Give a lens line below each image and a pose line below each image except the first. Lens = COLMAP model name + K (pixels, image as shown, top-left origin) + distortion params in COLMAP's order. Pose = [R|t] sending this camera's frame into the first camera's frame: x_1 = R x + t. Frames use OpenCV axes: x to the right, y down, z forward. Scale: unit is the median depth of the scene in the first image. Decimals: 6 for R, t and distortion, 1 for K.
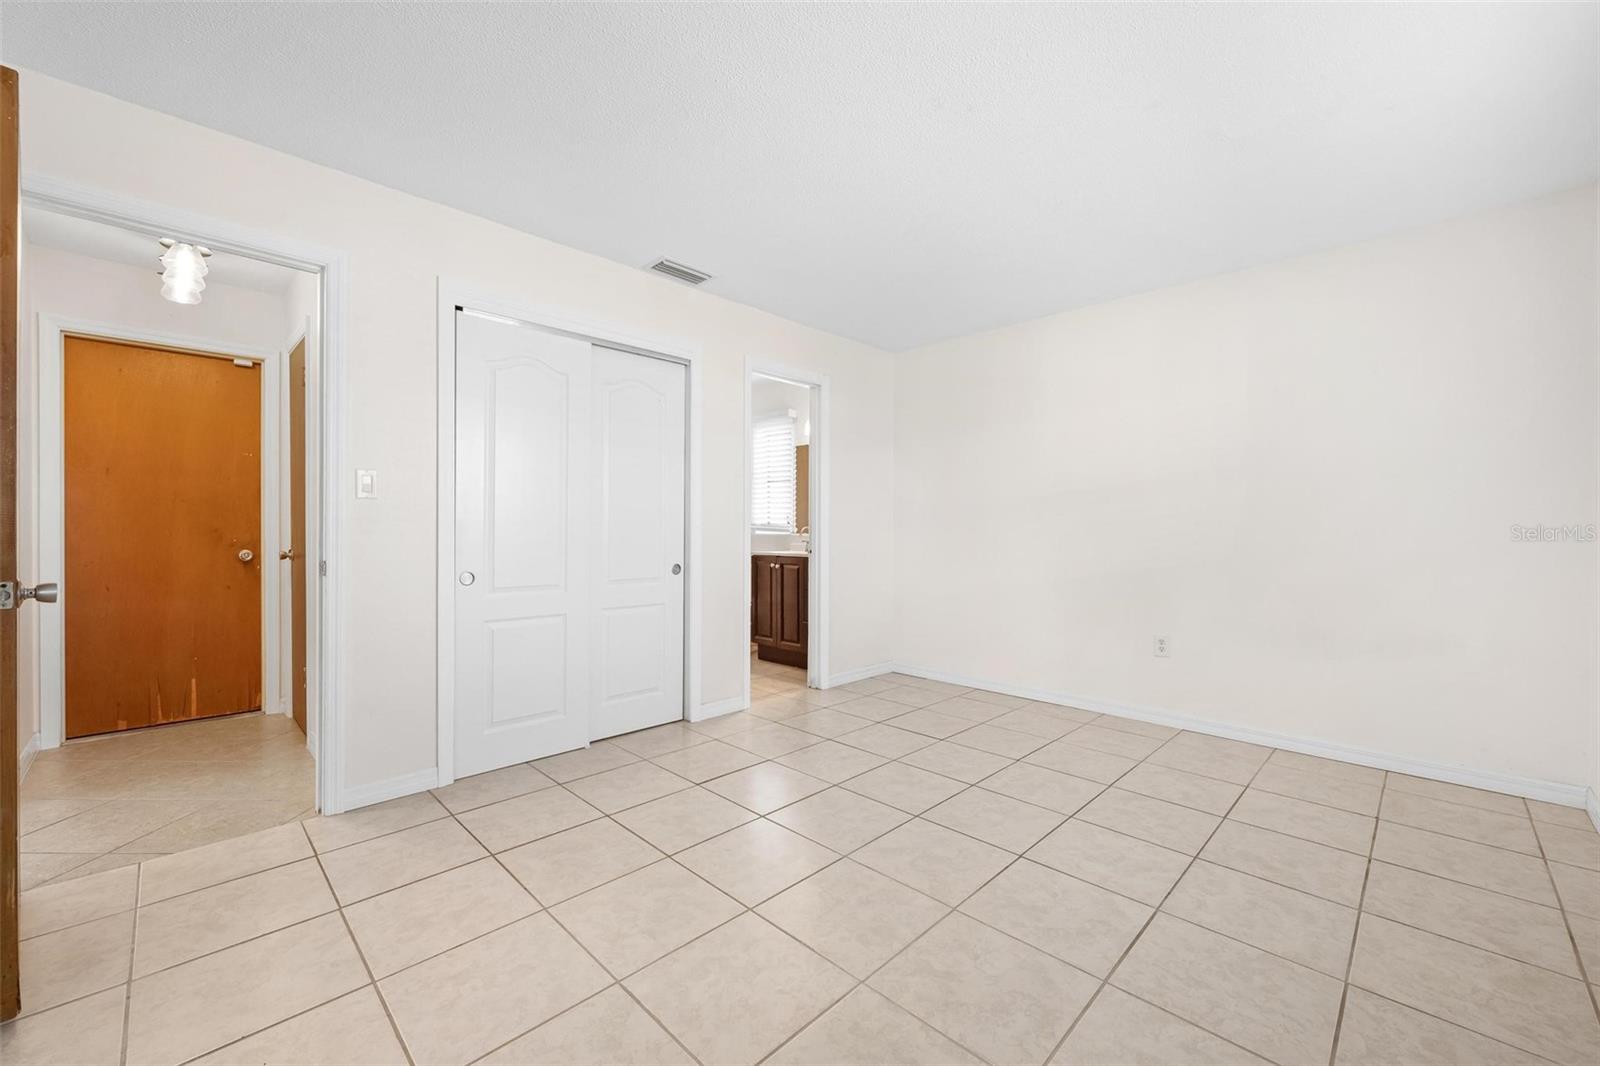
lens RADIAL K [[635.5, 0, 800.1], [0, 635.5, 531.7], [0, 0, 1]] dist [0.004457, -0.000584]
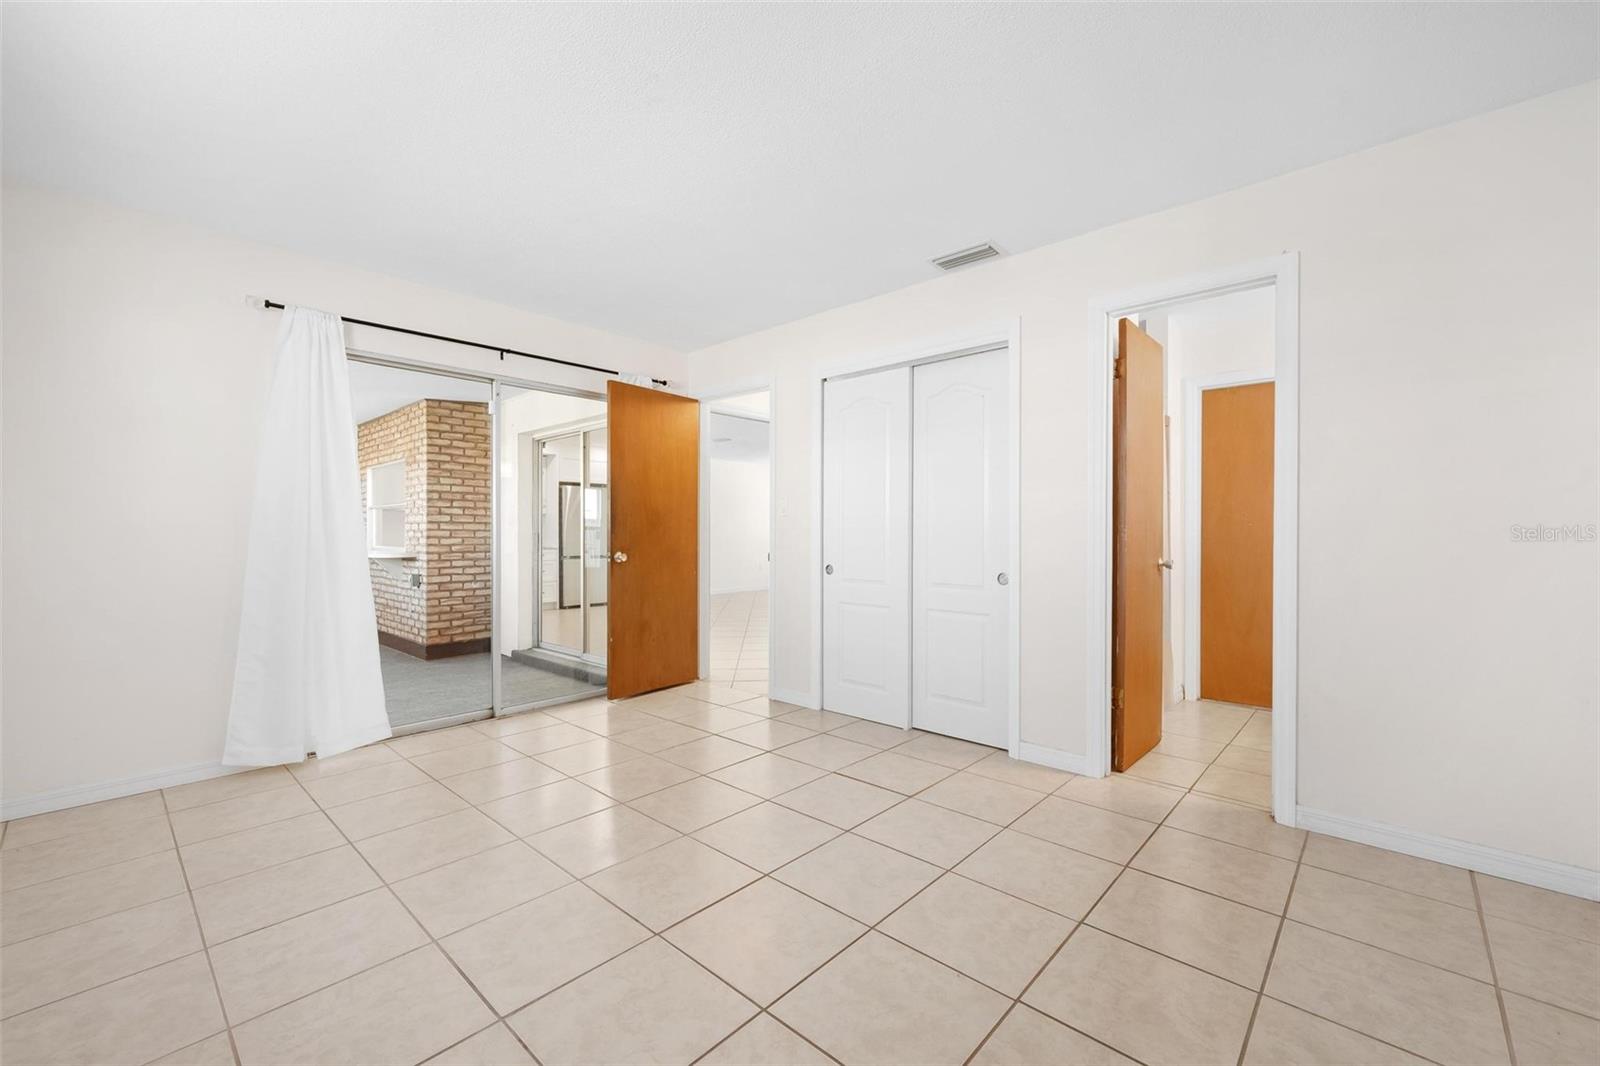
lens RADIAL K [[680.7, 0, 842.5], [0, 680.7, 536.4], [0, 0, 1]] dist [0.003142, 0.000153]
pose [[0.057562, 0.001490, -0.998341, 0.899153], [-0.003683, 0.999992, 0.001281, -0.001767], [0.998335, 0.003603, 0.057567, 0.864394]]
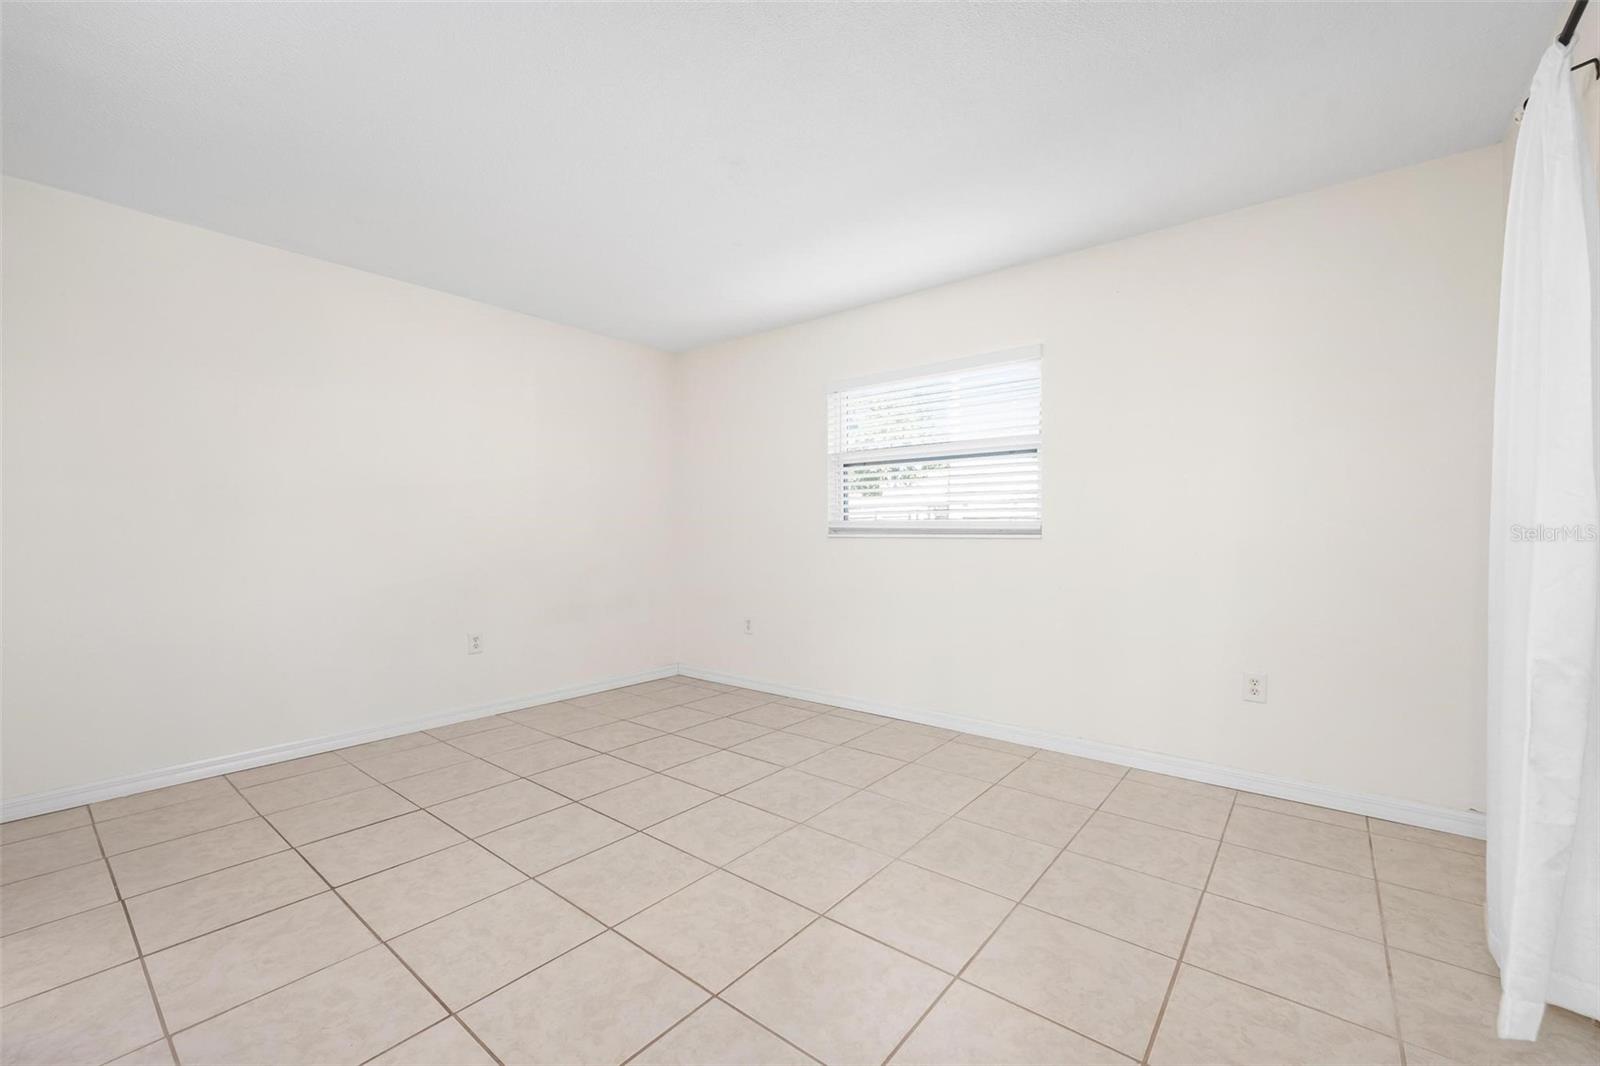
lens RADIAL K [[680.7, 0, 797.9], [0, 680.7, 532.0], [0, 0, 1]] dist [0.003142, 0.000153]
pose [[-0.124308, -0.000117, 0.992244, -0.722313], [0.002598, 0.999997, 0.000443, 0.001601], [-0.992240, 0.002632, -0.124307, 0.754688]]
